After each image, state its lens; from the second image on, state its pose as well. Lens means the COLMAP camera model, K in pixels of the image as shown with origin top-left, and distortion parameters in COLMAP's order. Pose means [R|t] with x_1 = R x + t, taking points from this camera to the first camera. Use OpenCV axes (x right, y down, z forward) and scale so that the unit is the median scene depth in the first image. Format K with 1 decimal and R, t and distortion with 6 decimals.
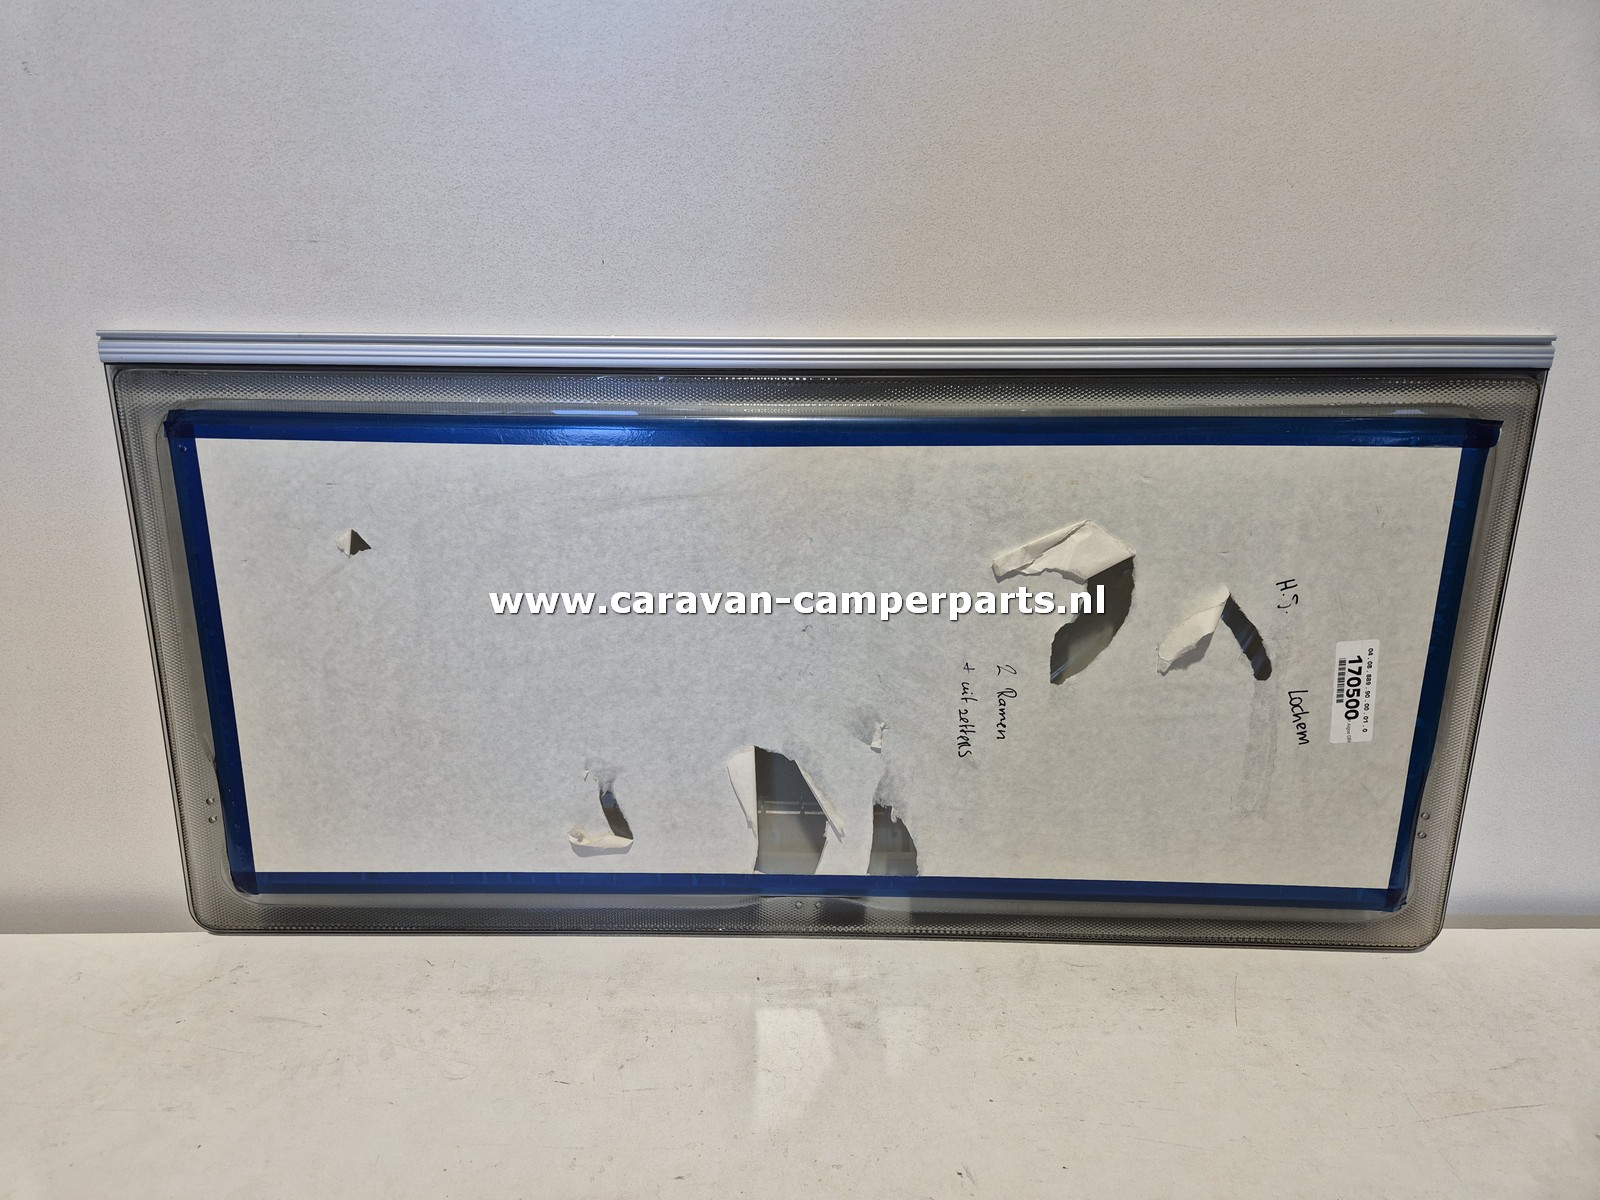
lens RADIAL K [[1016.4, 0, 788.5], [0, 1016.4, 595.3], [0, 0, 1]] dist [0.039939, -0.030340]
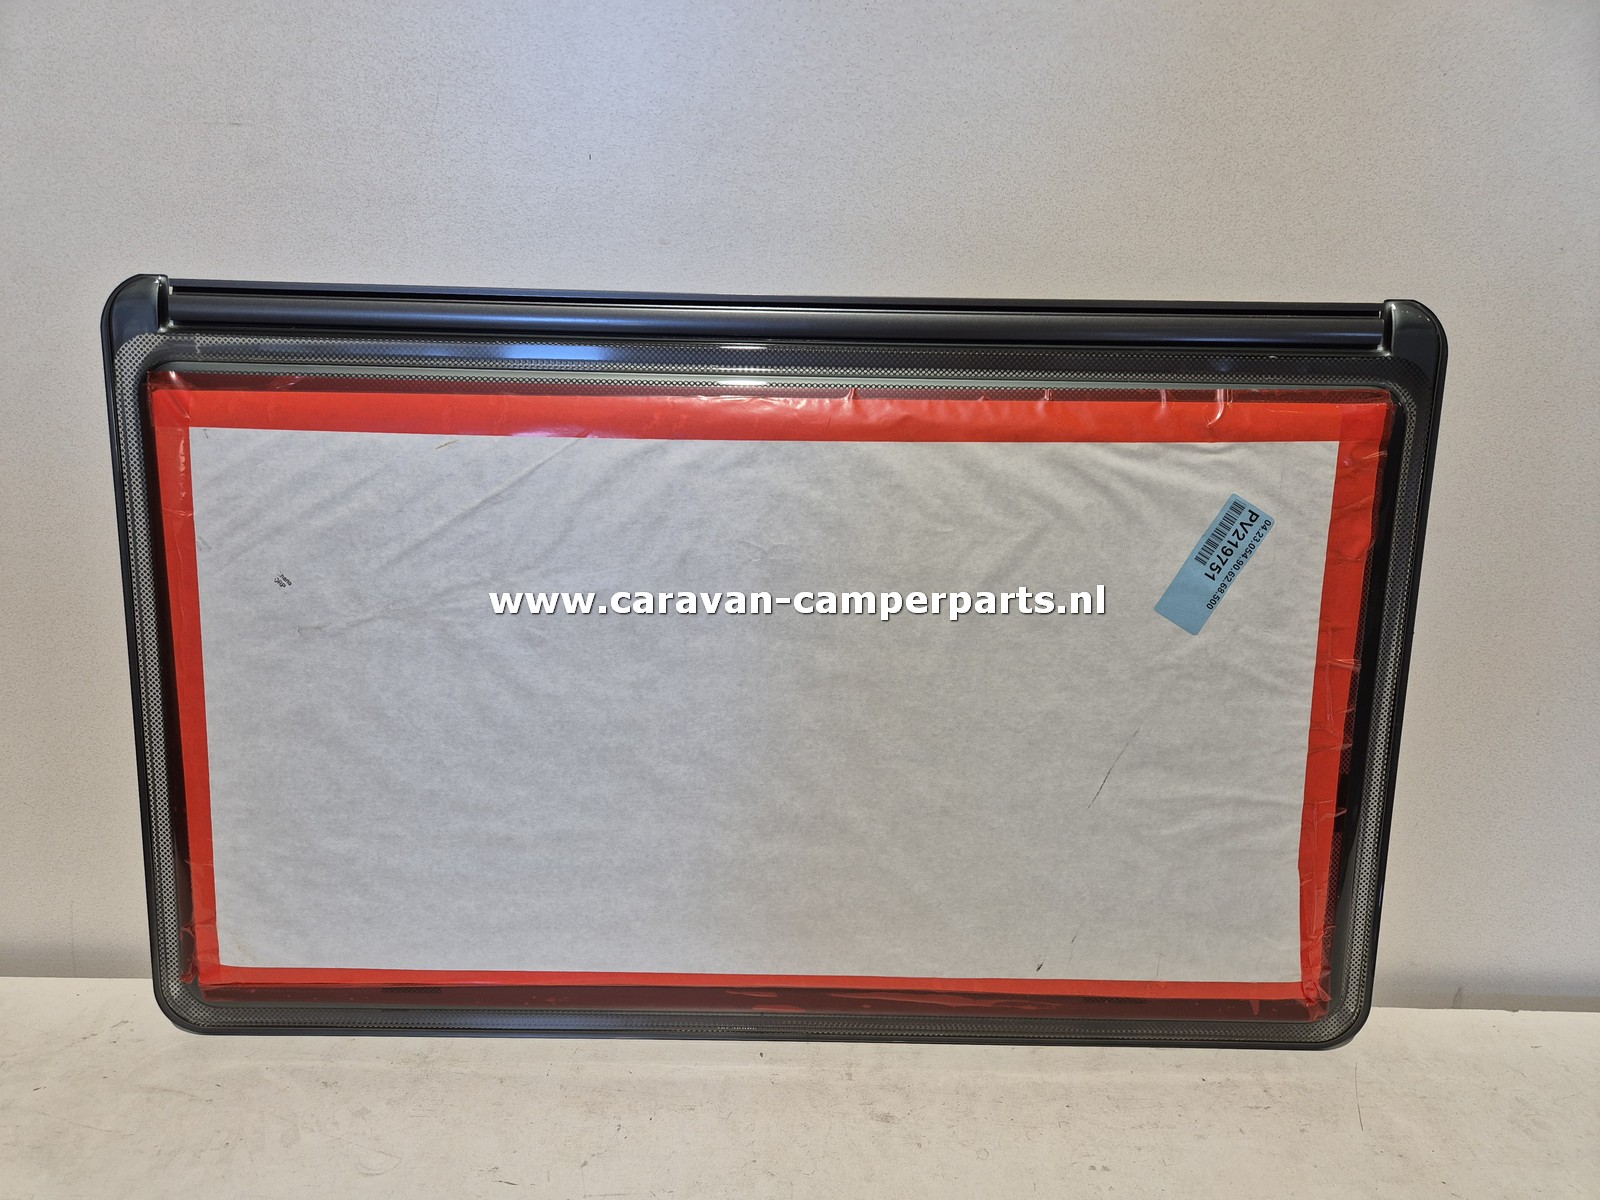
lens RADIAL K [[1016.4, 0, 791.1], [0, 1016.4, 625.1], [0, 0, 1]] dist [0.039939, -0.030340]
pose [[0.999704, 0.021768, -0.010860, -0.004880], [-0.022137, 0.999136, -0.035172, 0.070963], [0.010085, 0.035402, 0.999322, 0.199150]]
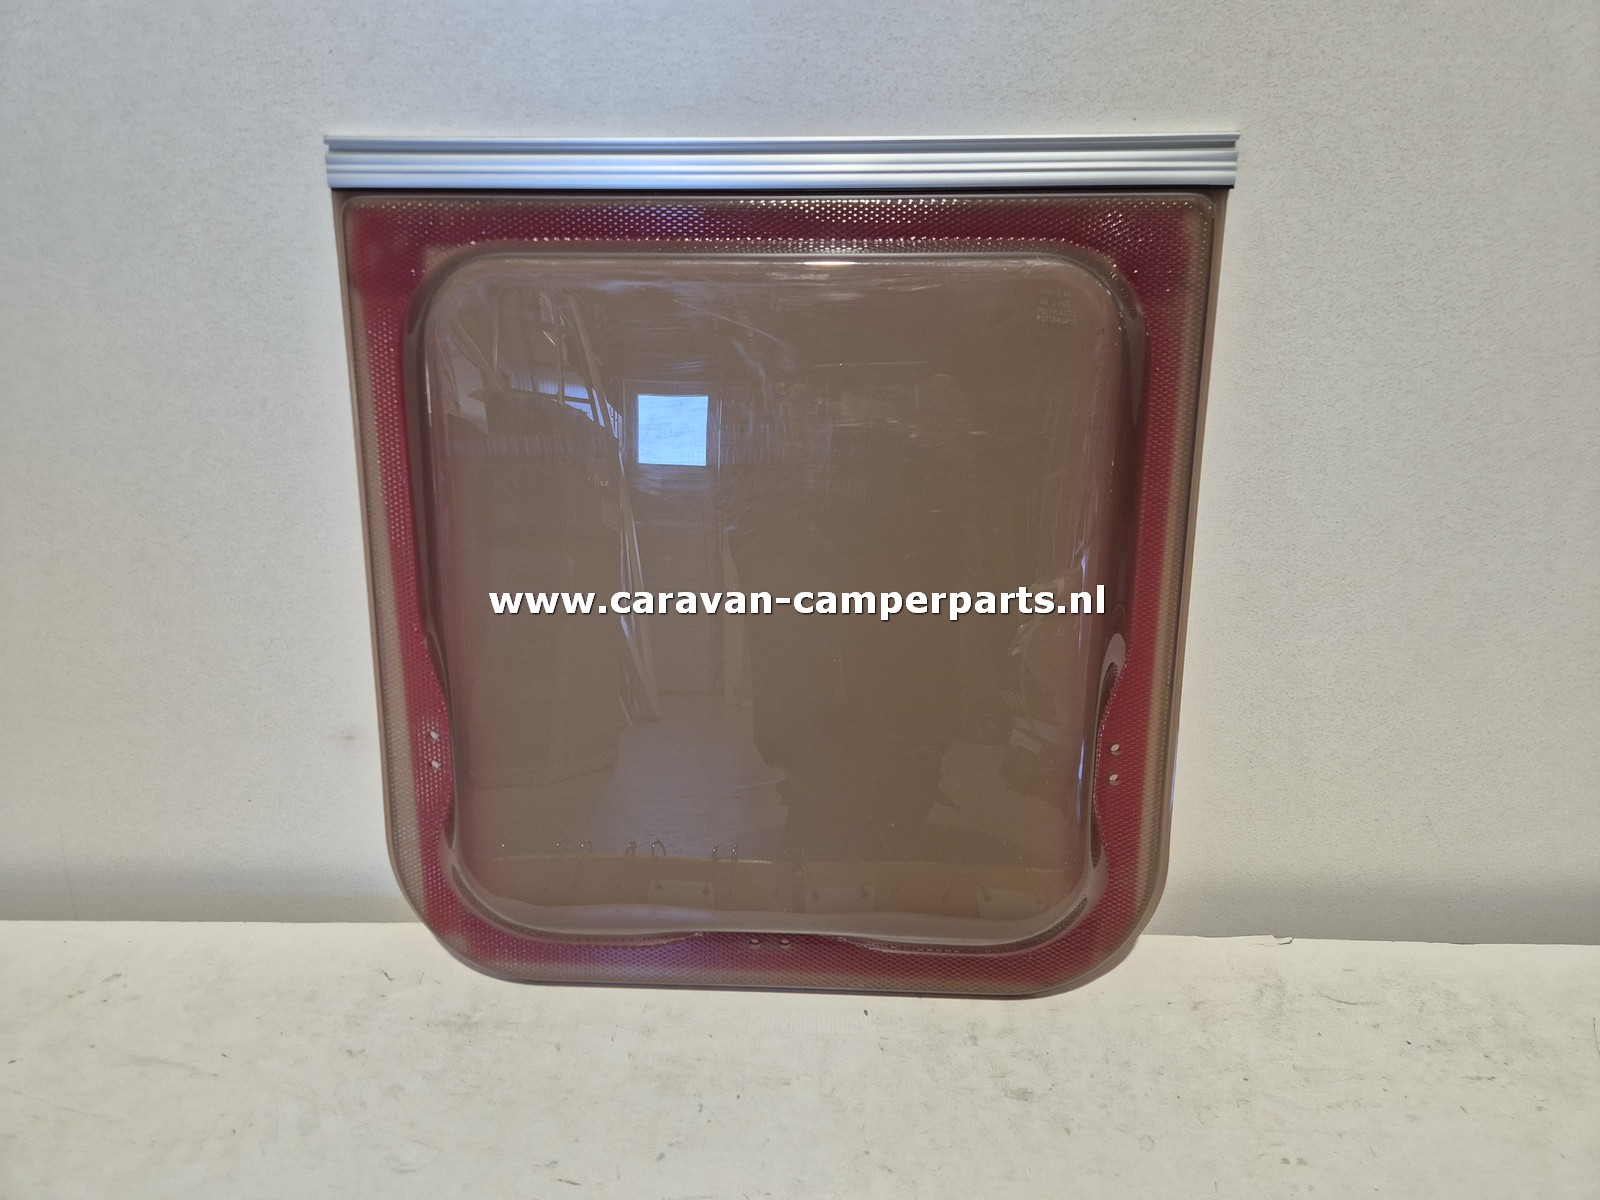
lens RADIAL K [[1016.4, 0, 806.7], [0, 1016.4, 589.8], [0, 0, 1]] dist [0.039939, -0.030340]
pose [[0.999194, 0.007436, -0.039450, -0.048094], [-0.005040, 0.998157, 0.060471, 0.062904], [0.039827, -0.060224, 0.997390, 0.377369]]
